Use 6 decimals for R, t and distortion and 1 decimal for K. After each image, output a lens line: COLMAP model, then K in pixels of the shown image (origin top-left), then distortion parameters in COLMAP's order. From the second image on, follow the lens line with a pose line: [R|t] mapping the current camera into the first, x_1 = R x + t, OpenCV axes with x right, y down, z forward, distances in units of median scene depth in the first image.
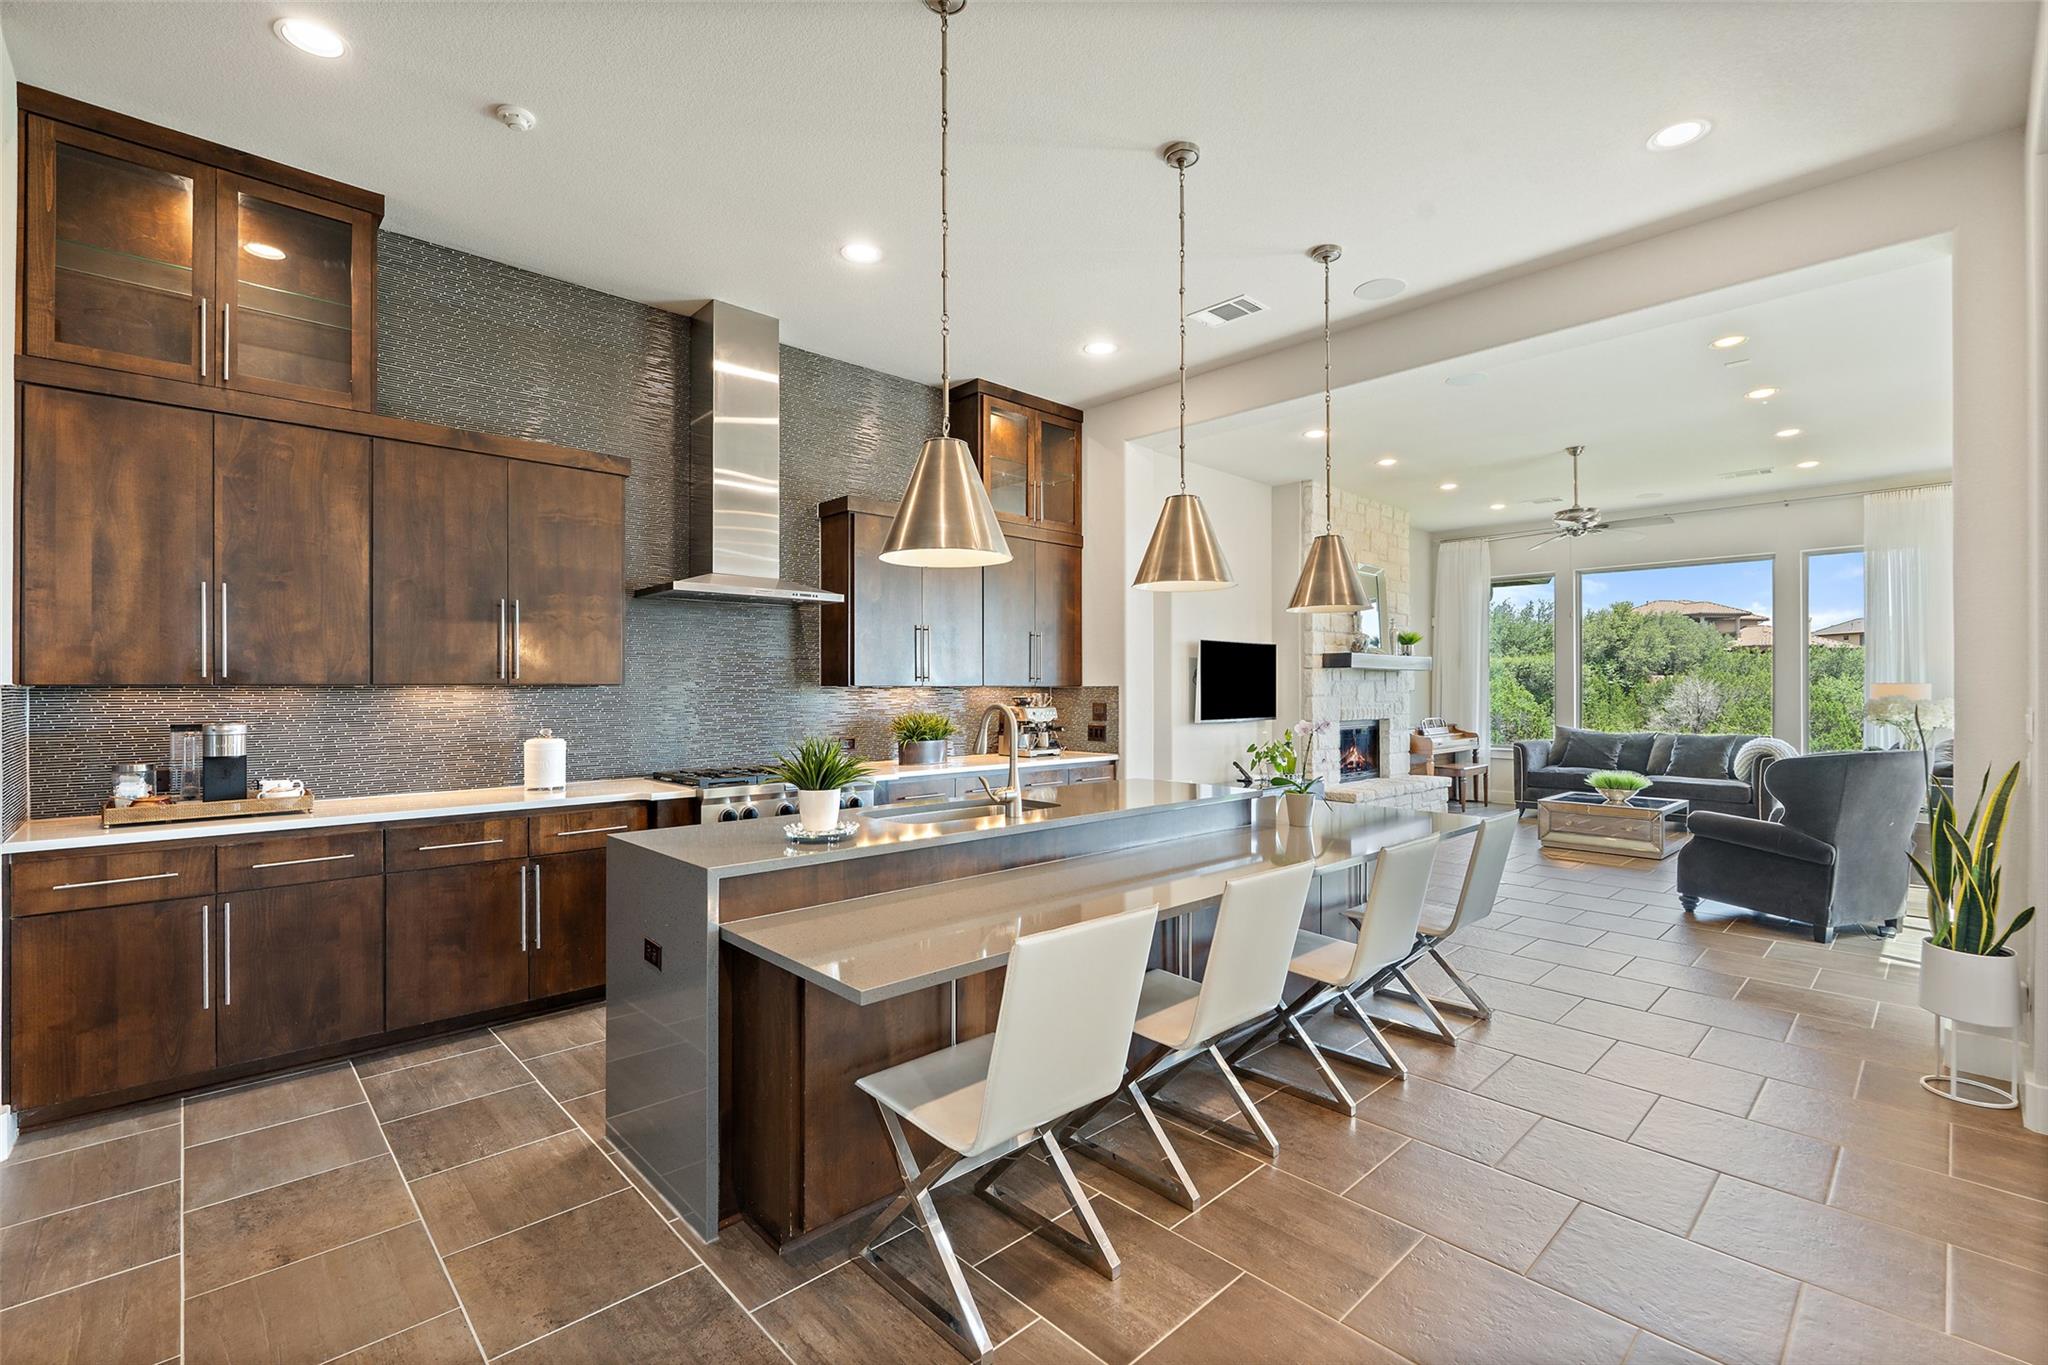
lens RADIAL K [[889.9, 0, 1032.4], [0, 889.9, 686.7], [0, 0, 1]] dist [-0.004726, 0.000344]
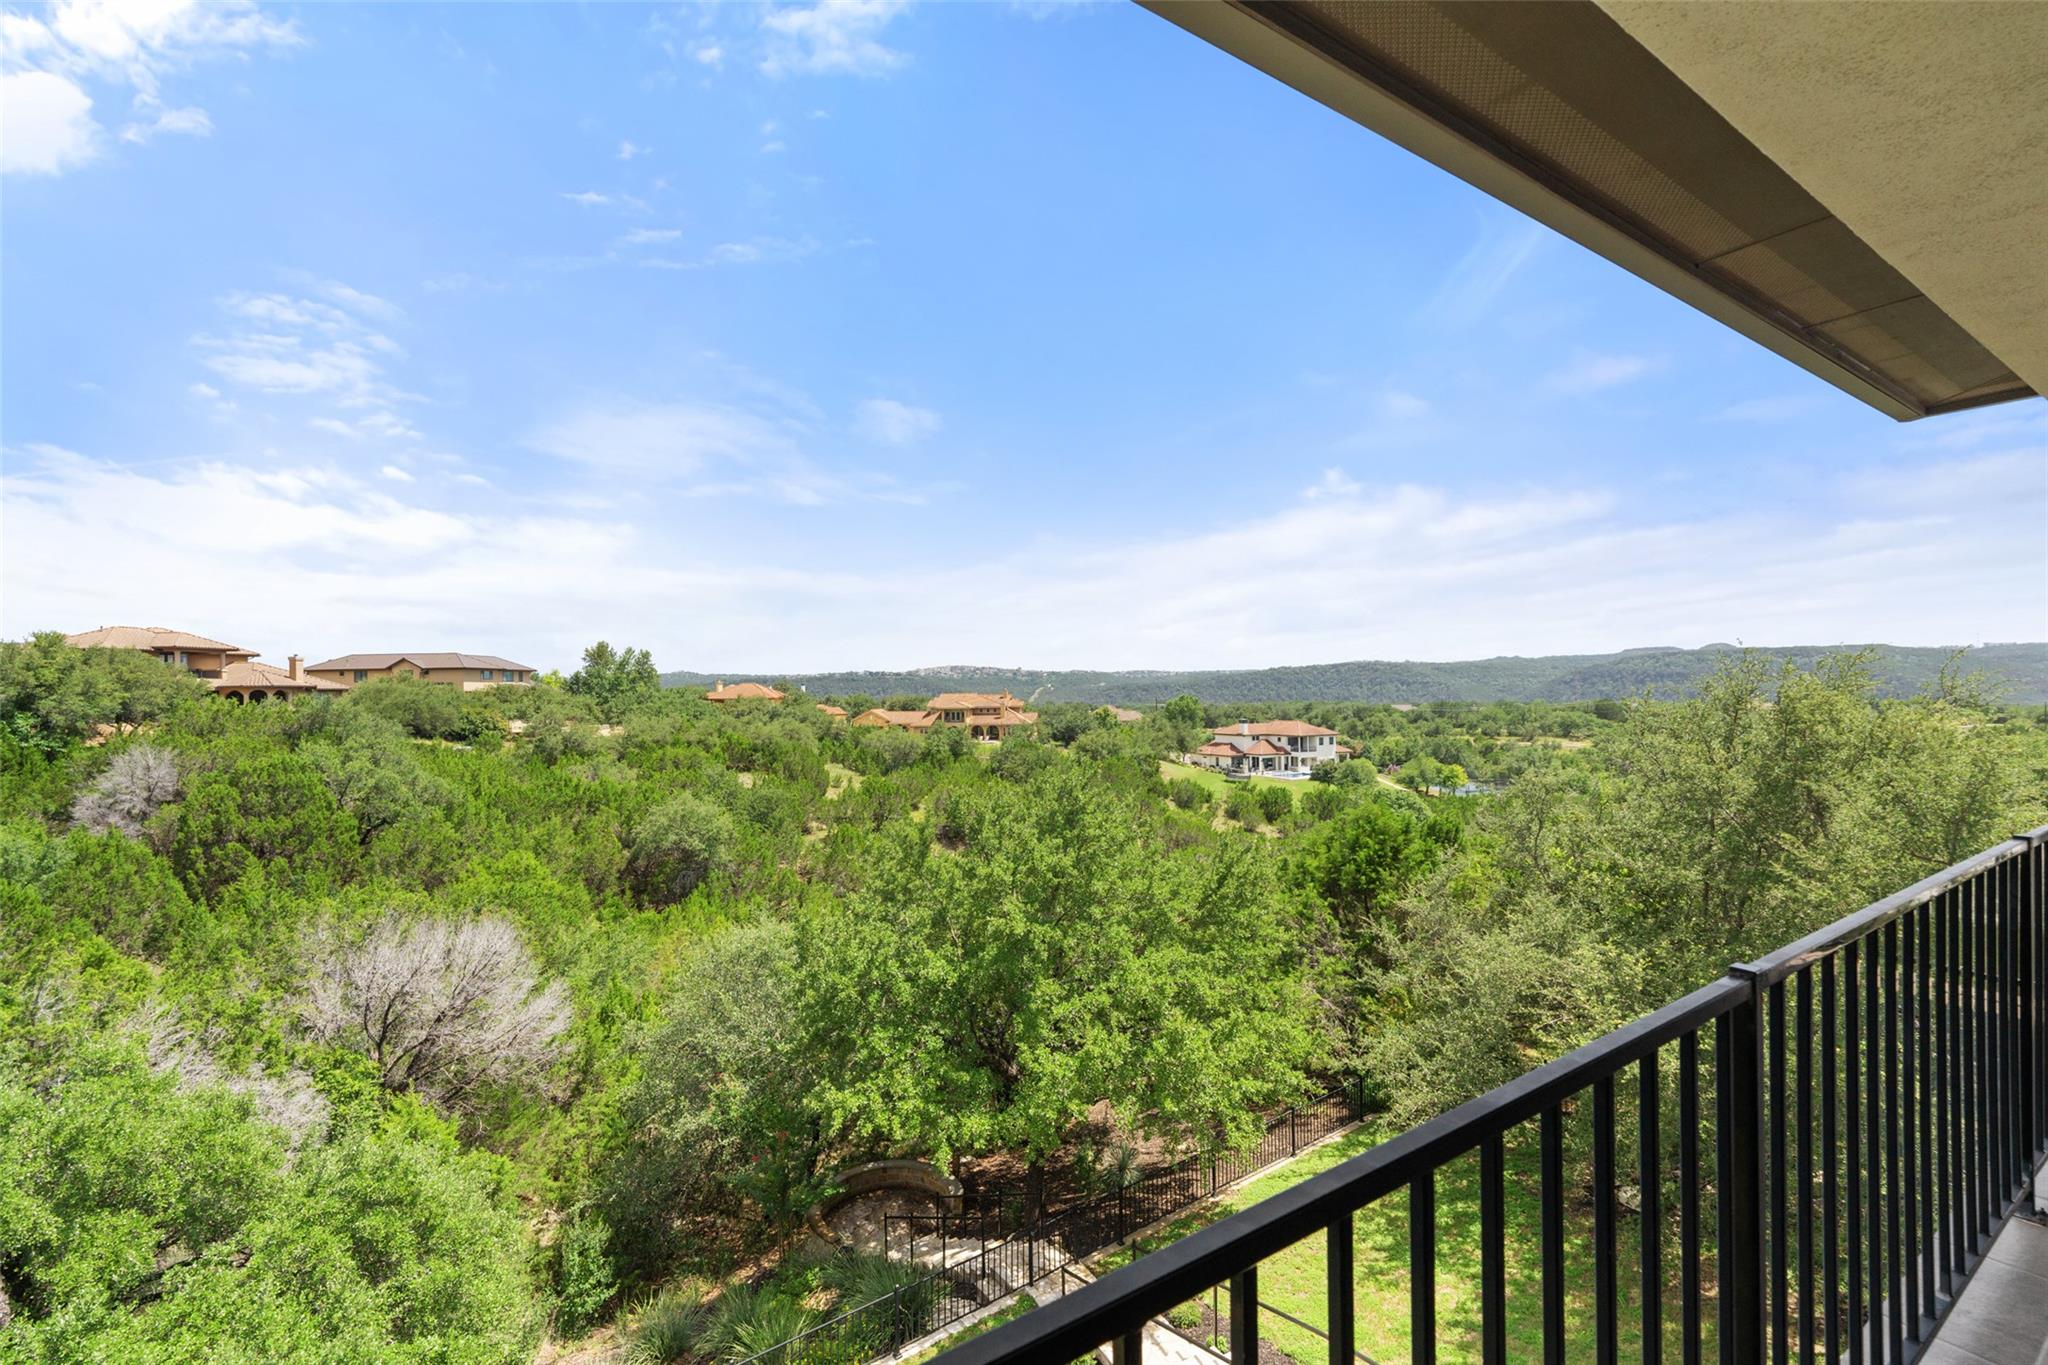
lens RADIAL K [[889.9, 0, 1031.5], [0, 889.9, 671.3], [0, 0, 1]] dist [-0.004726, 0.000344]
pose [[0.177295, 0.015615, 0.984034, 1.965591], [0.012738, 0.999754, -0.018159, -0.879054], [-0.984075, 0.015754, 0.177052, 1.543382]]
